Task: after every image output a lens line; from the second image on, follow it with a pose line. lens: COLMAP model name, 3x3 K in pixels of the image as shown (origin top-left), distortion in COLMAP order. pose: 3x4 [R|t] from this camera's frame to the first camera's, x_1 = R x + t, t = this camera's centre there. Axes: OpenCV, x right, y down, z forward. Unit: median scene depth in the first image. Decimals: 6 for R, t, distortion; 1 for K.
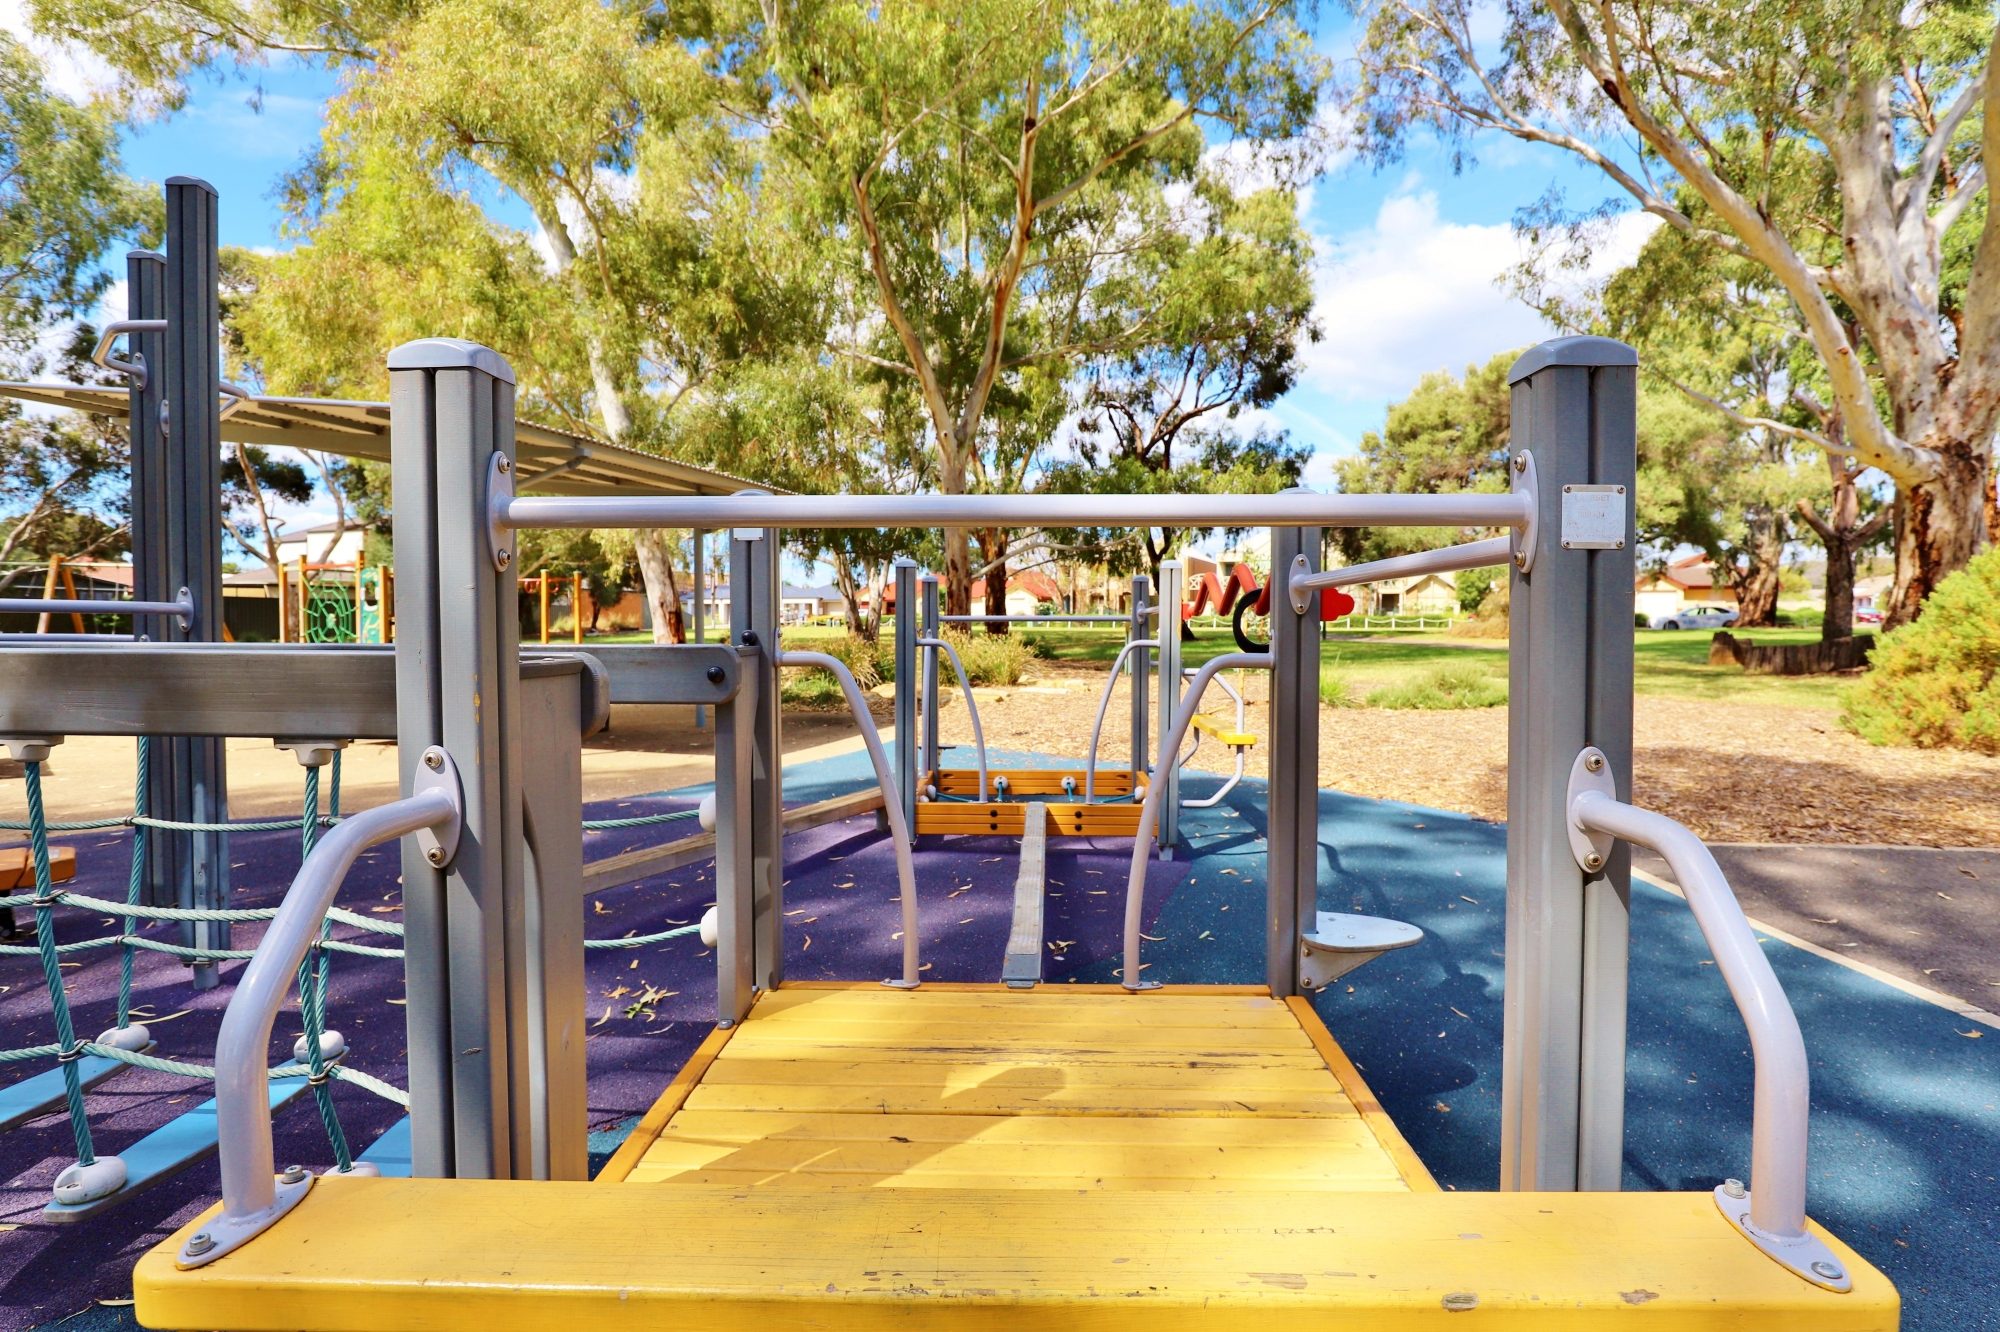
lens RADIAL K [[1032.7, 0, 1000.0], [0, 1032.7, 666.0], [0, 0, 1]] dist [-0.033748, 0.000275]
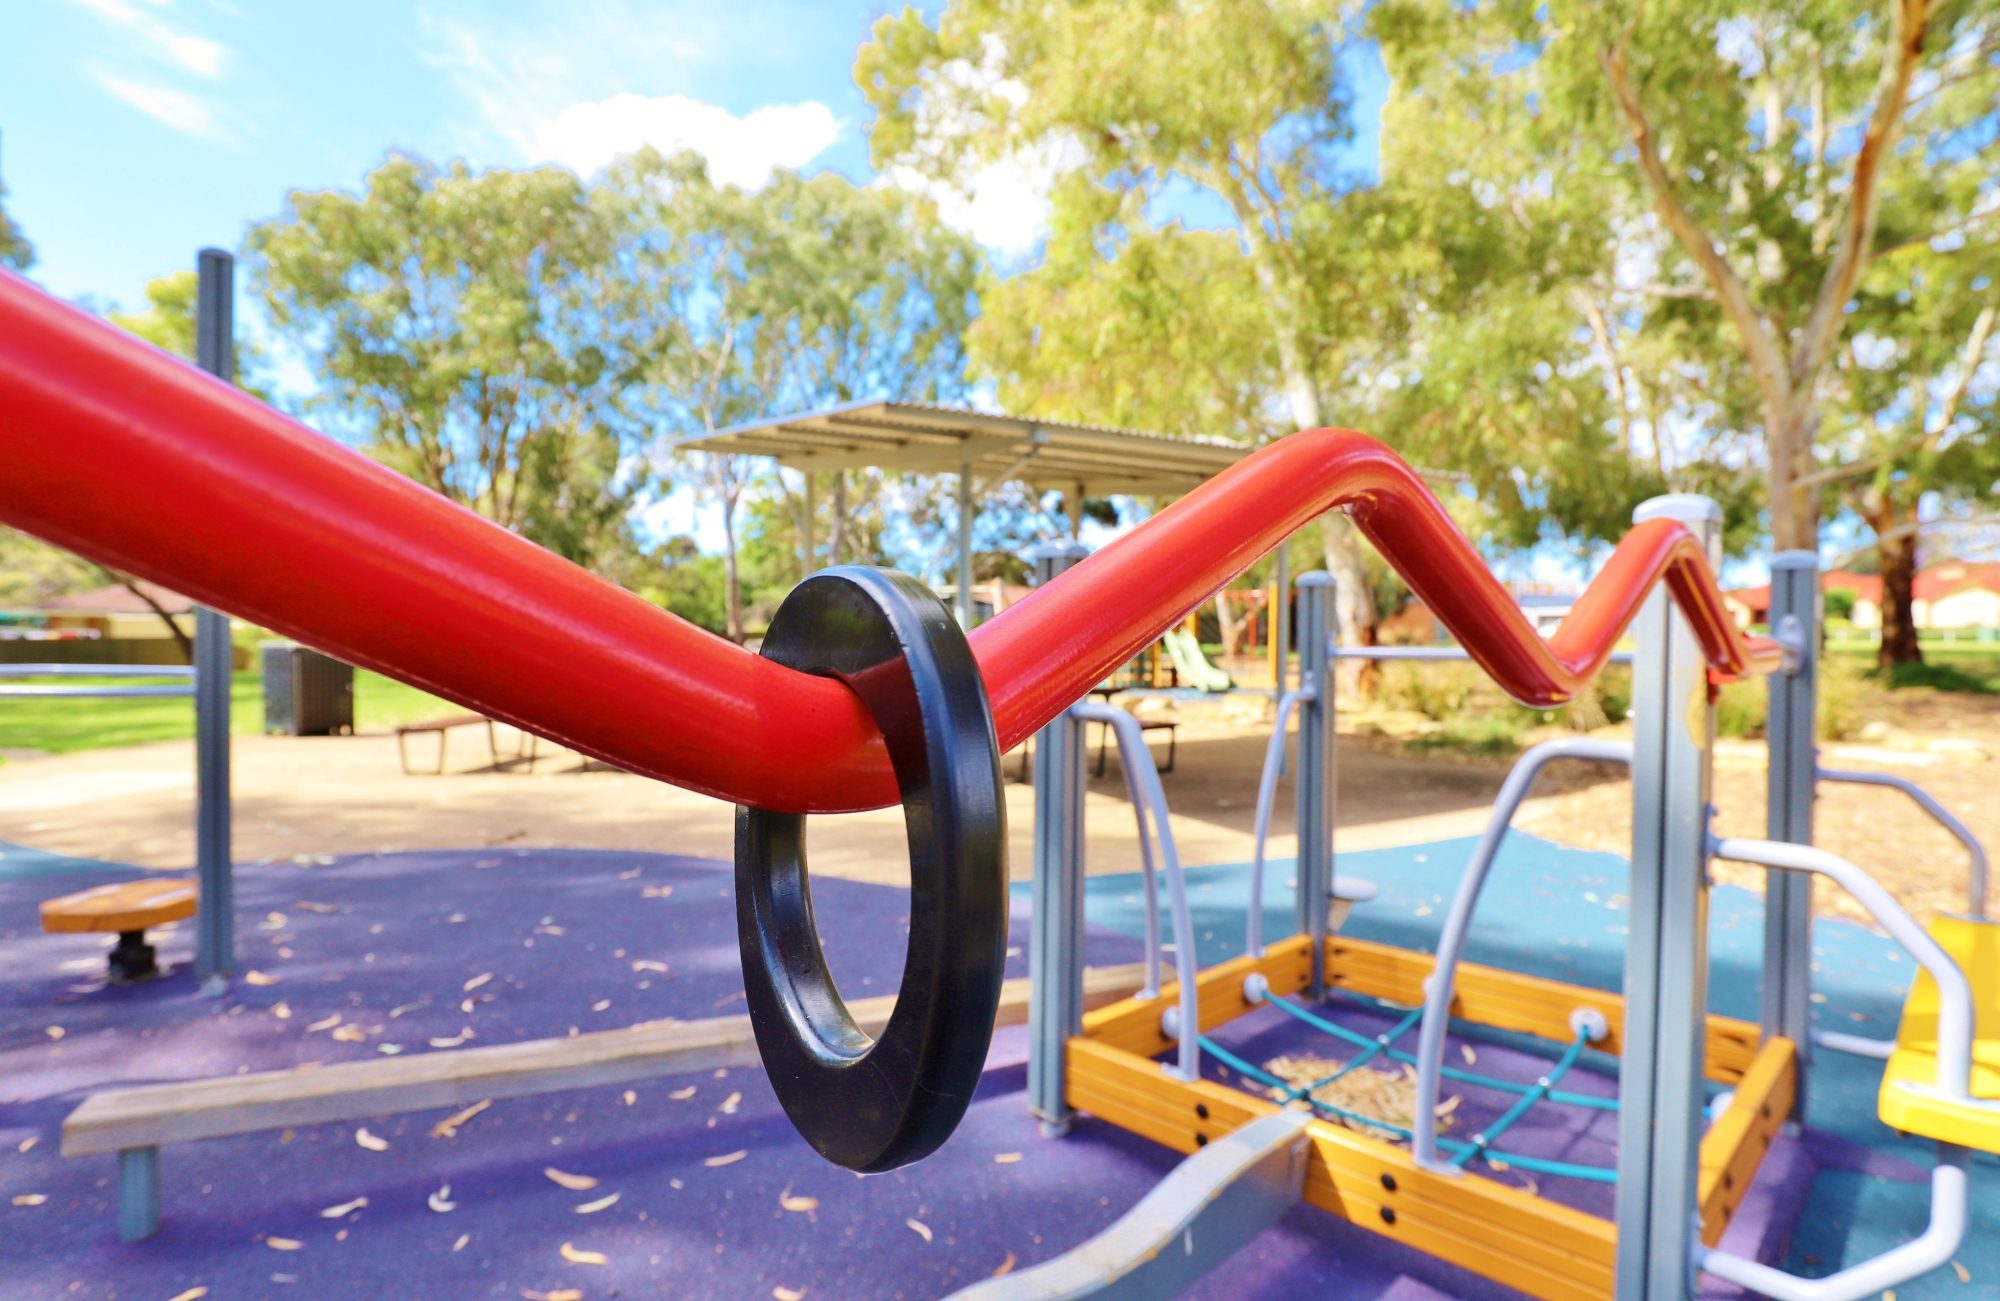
lens RADIAL K [[1054.8, 0, 1000.0], [0, 1054.8, 650.5], [0, 0, 1]] dist [-0.028223, 0.000614]
pose [[0.729196, 0.010863, -0.684219, 0.061724], [-0.029104, 0.999462, -0.015150, -0.011575], [0.683686, 0.030961, 0.729120, 0.161086]]
